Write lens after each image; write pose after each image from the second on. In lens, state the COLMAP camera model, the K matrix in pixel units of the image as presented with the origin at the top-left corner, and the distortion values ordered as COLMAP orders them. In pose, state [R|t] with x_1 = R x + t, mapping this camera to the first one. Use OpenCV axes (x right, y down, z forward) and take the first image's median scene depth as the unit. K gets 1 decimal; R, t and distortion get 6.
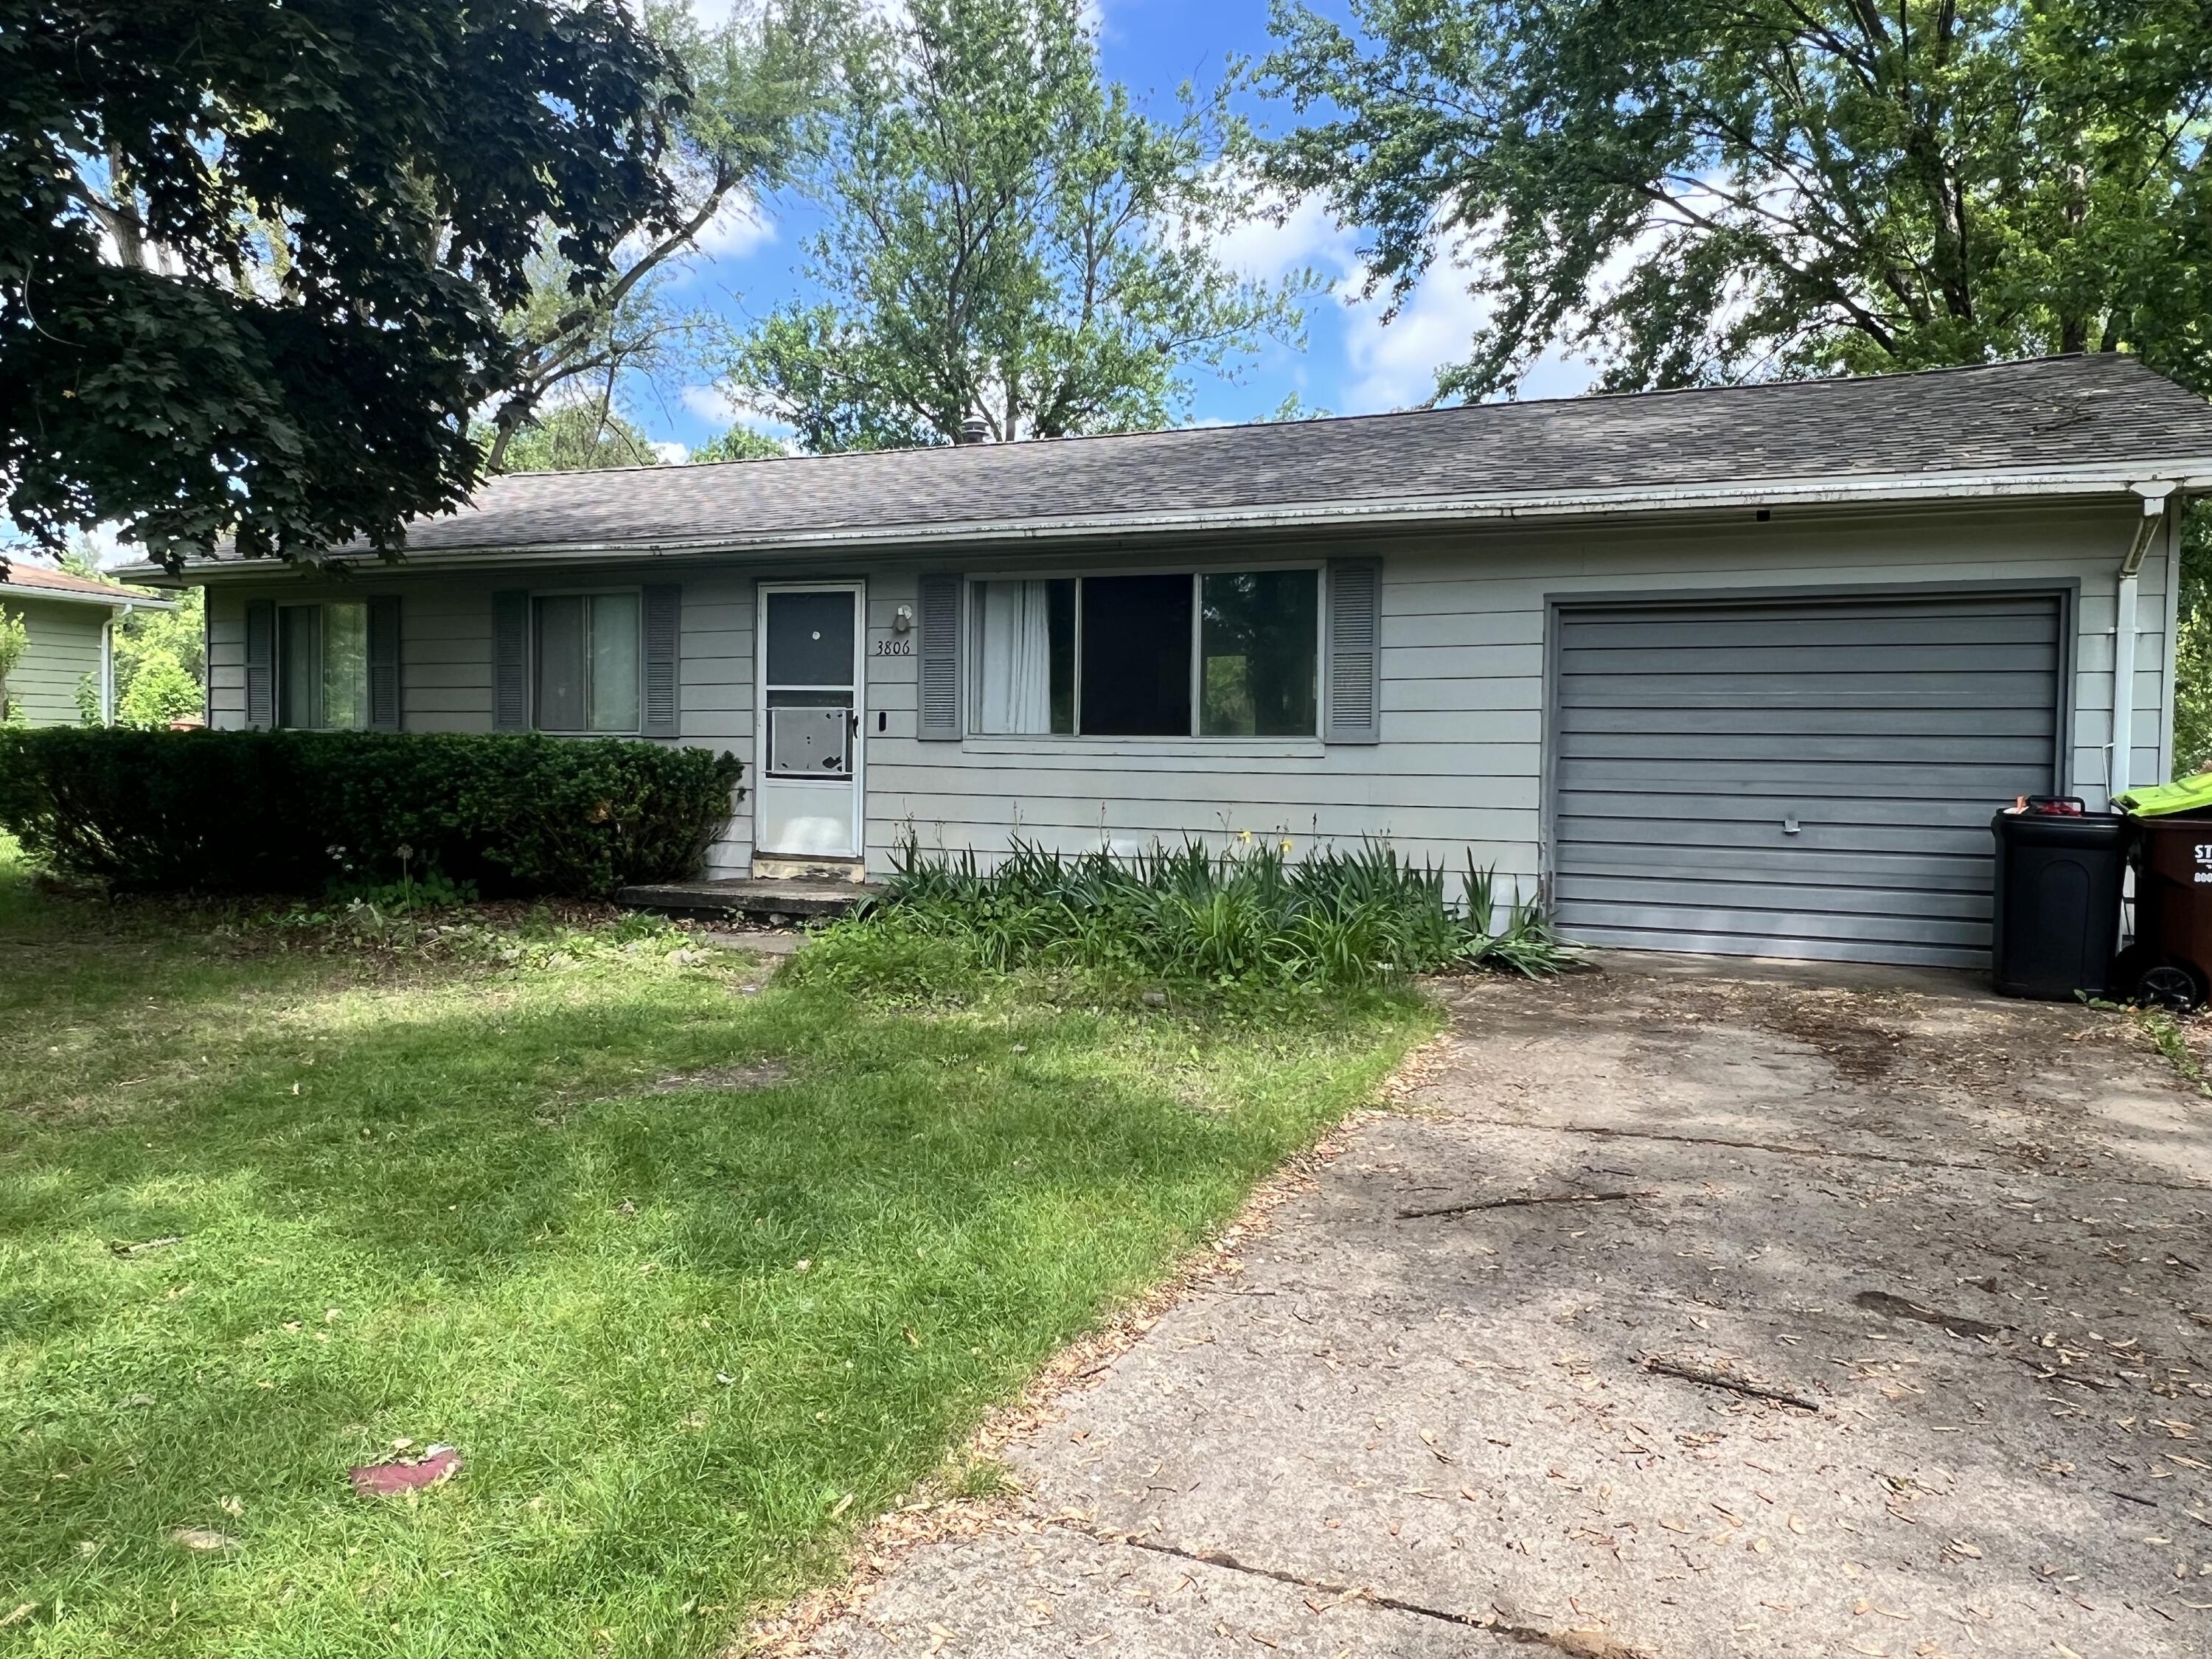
lens RADIAL K [[1563.6, 0, 1106.0], [0, 1563.6, 829.5], [0, 0, 1]] dist [-0.045062, 0.002786]
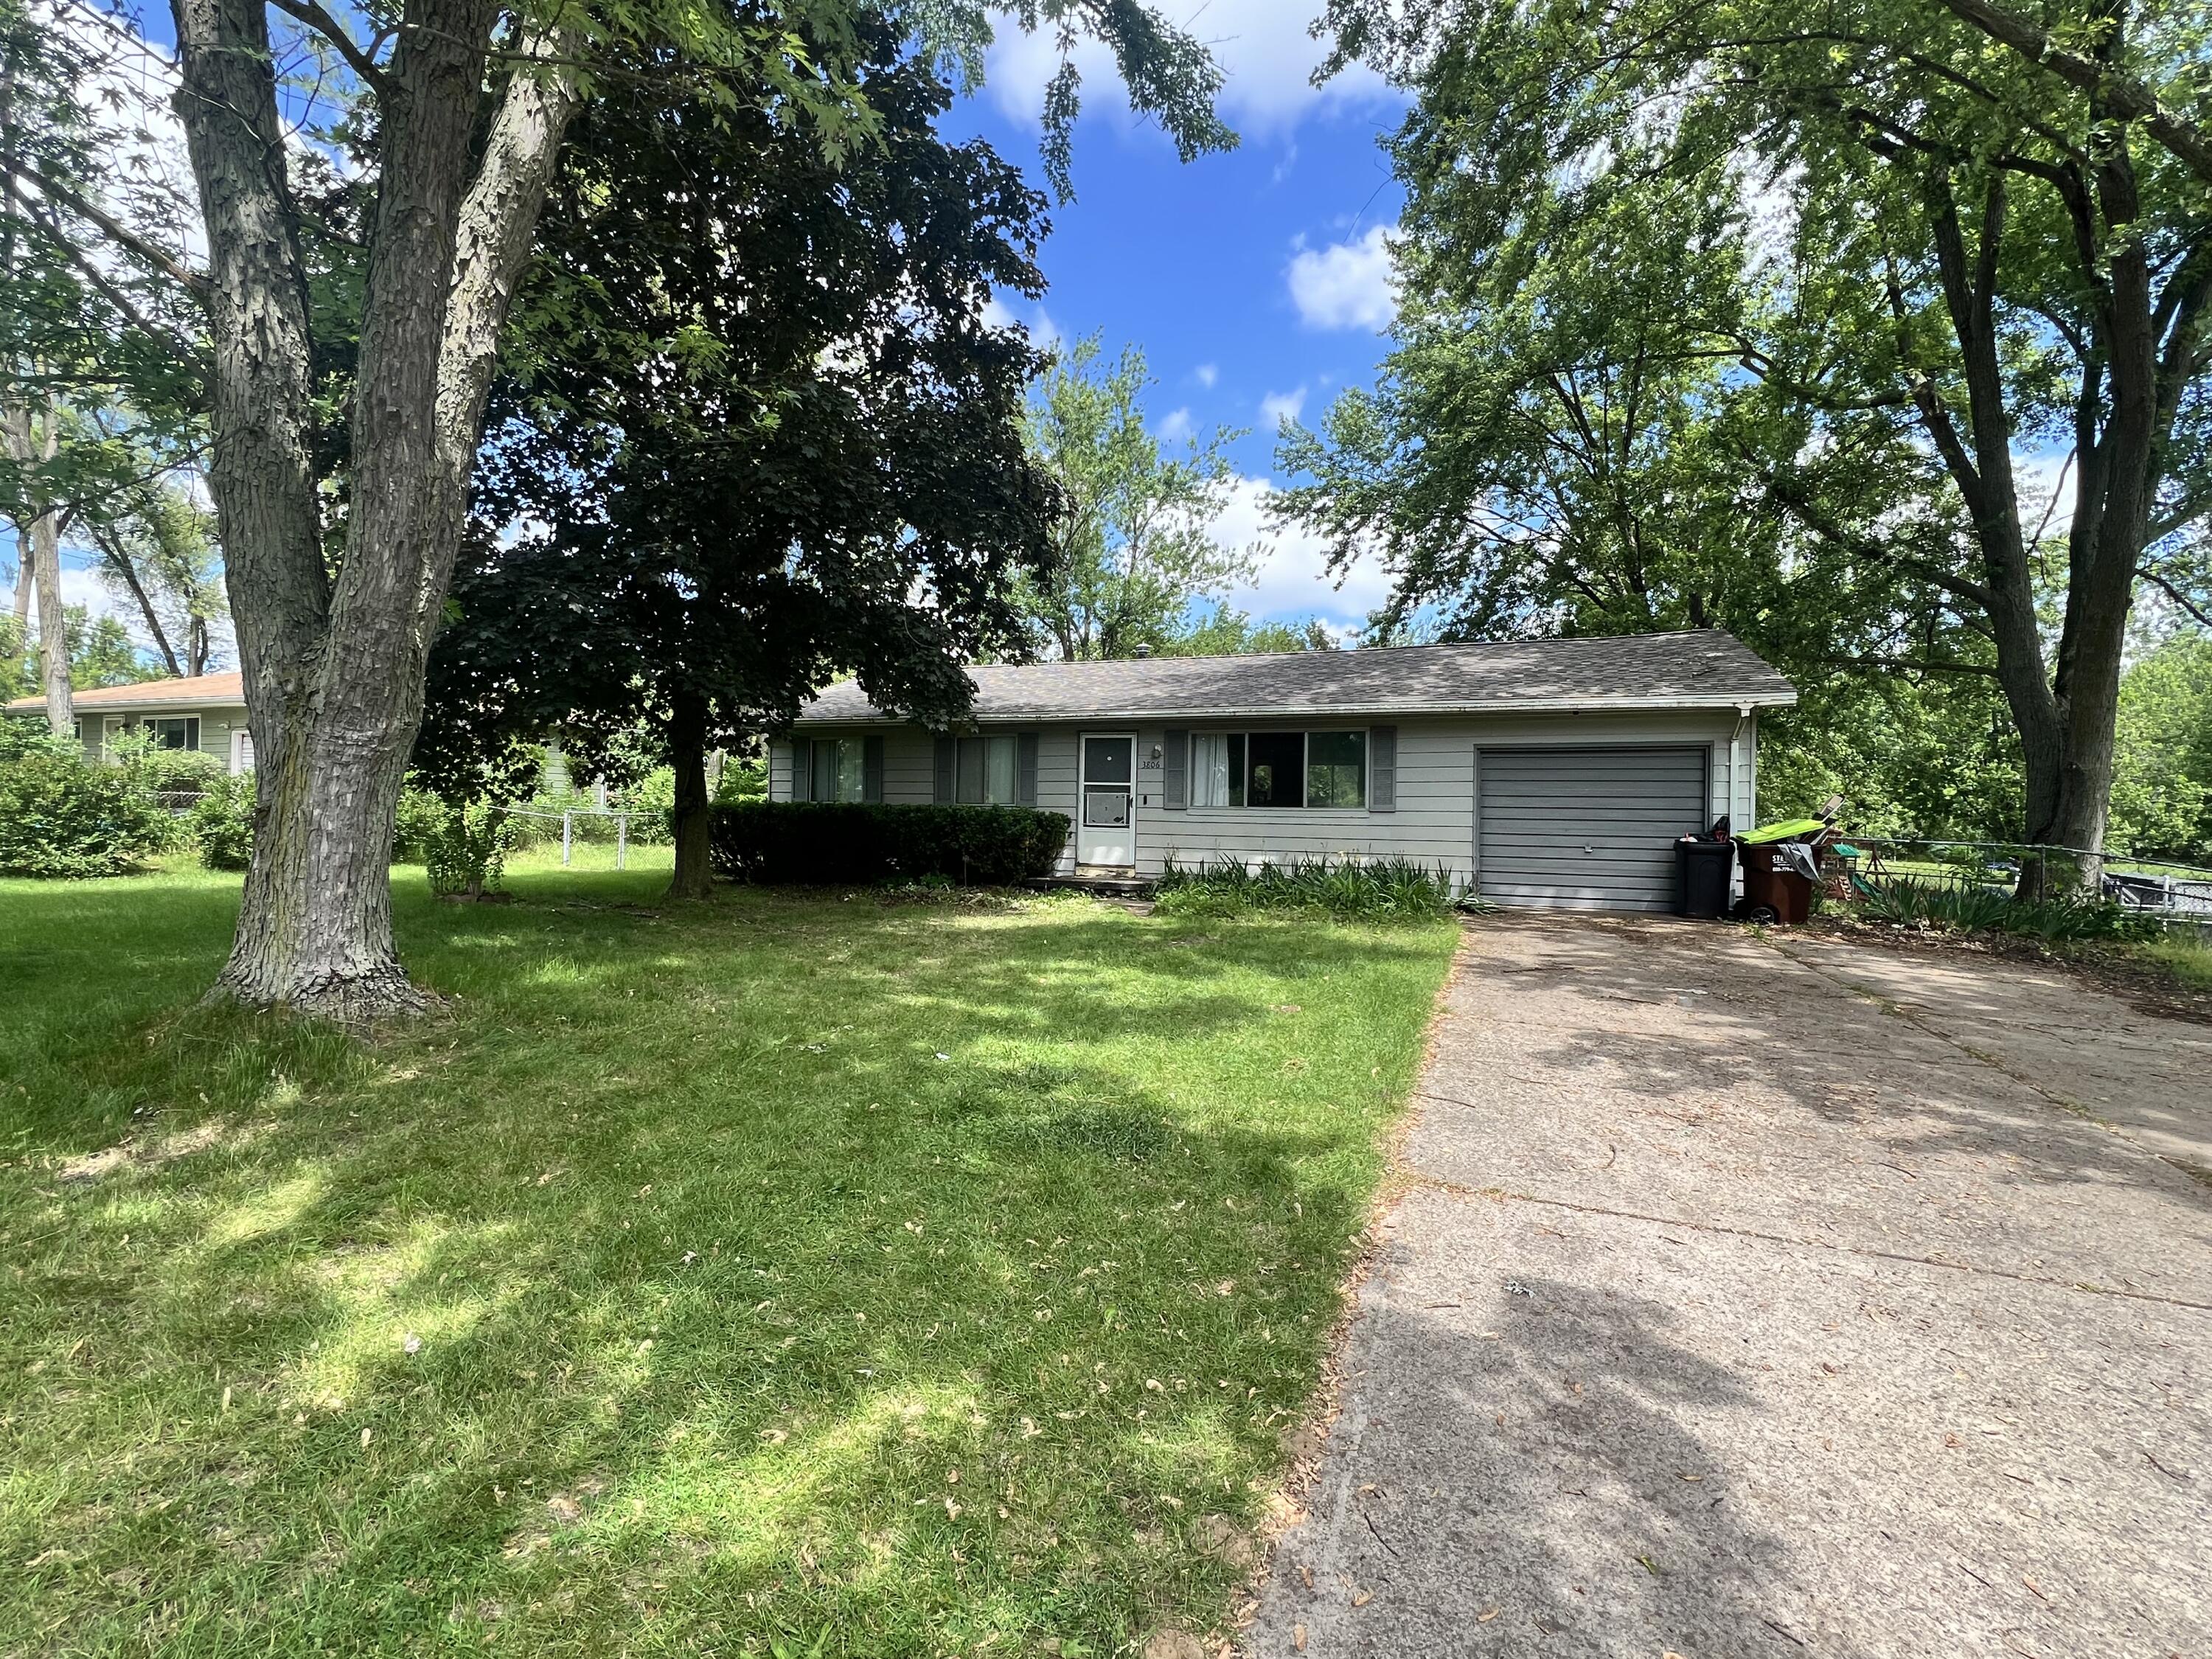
lens RADIAL K [[960.1, 0, 1106.0], [0, 960.1, 829.5], [0, 0, 1]] dist [-0.056833, -0.000074]
pose [[0.999973, 0.002953, 0.006708, -0.207366], [-0.002718, 0.999391, -0.034778, 0.015151], [-0.006807, 0.034759, 0.999373, -0.286049]]
